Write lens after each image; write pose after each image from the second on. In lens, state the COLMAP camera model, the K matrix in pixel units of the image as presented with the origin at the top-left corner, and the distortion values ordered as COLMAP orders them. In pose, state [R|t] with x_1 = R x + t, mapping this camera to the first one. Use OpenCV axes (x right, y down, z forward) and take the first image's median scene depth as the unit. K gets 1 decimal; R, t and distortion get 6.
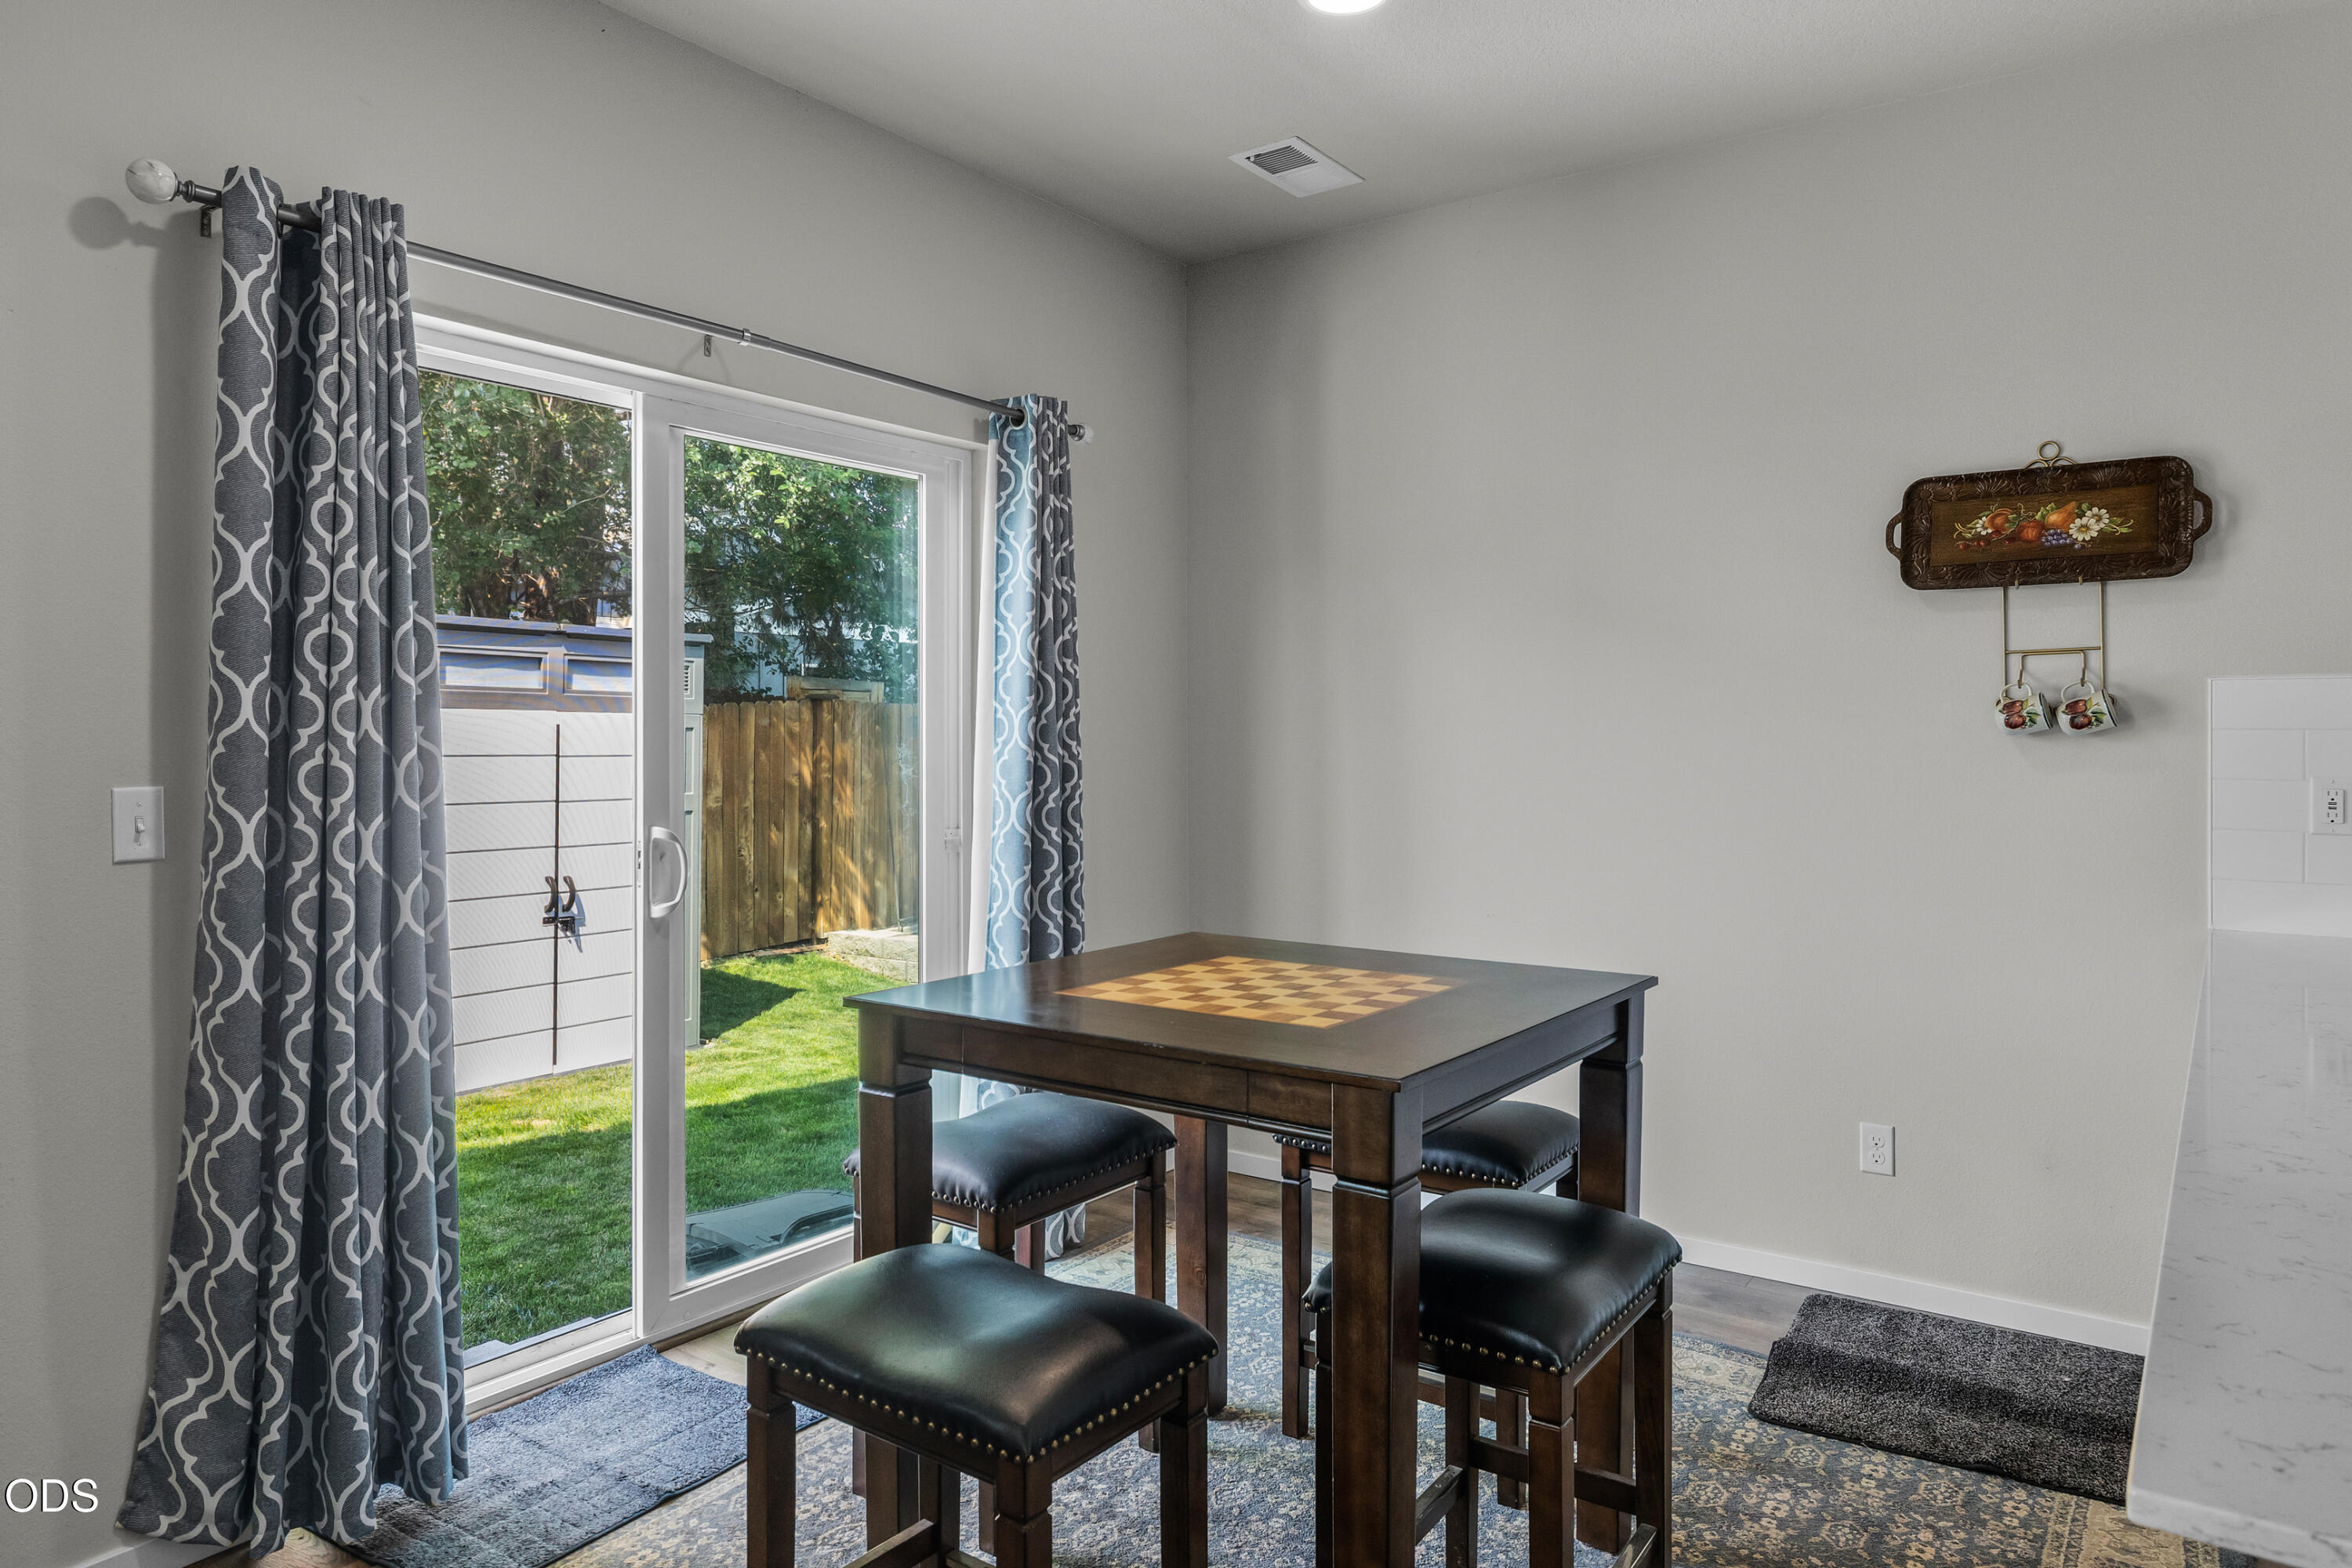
lens RADIAL K [[1497.4, 0, 1154.9], [0, 1497.4, 721.0], [0, 0, 1]] dist [0.008794, 0.004785]
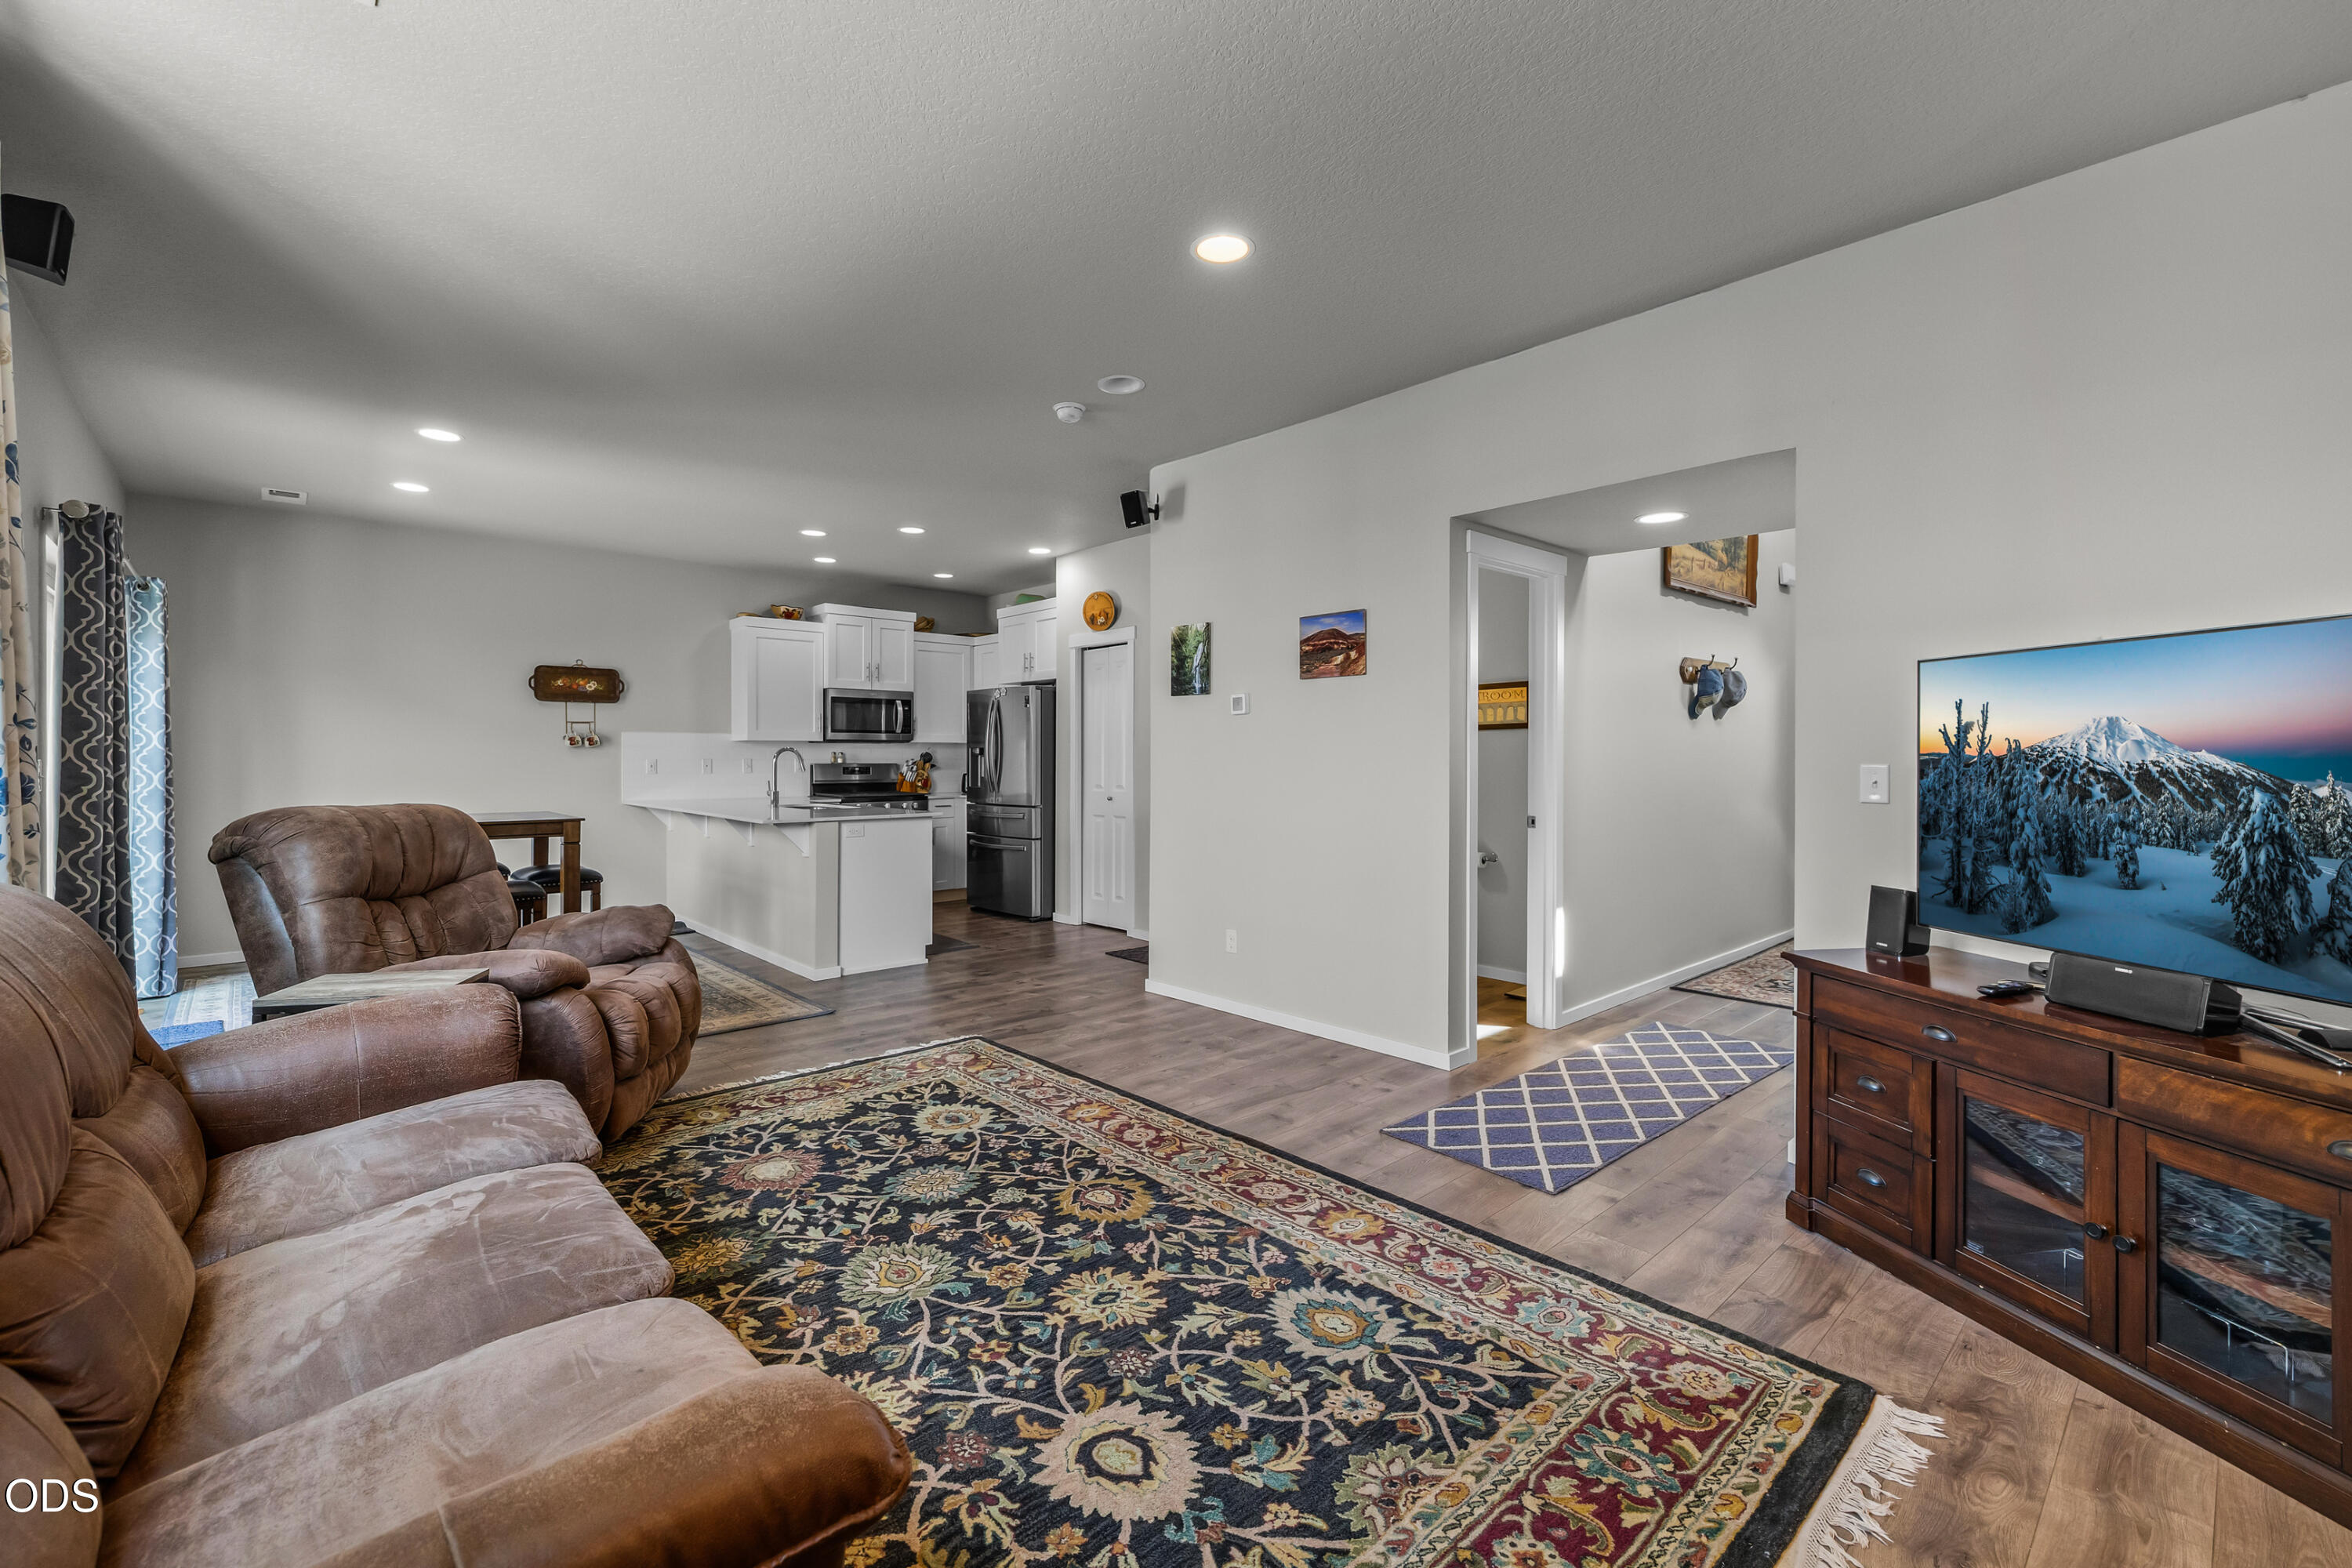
lens RADIAL K [[991.5, 0, 1160.2], [0, 991.5, 715.3], [0, 0, 1]] dist [-0.003981, 0.001366]
pose [[0.209736, 0.041808, 0.976864, -1.332145], [-0.009146, 0.999126, -0.040797, 0.016330], [-0.977715, -0.000377, 0.209935, -0.750600]]
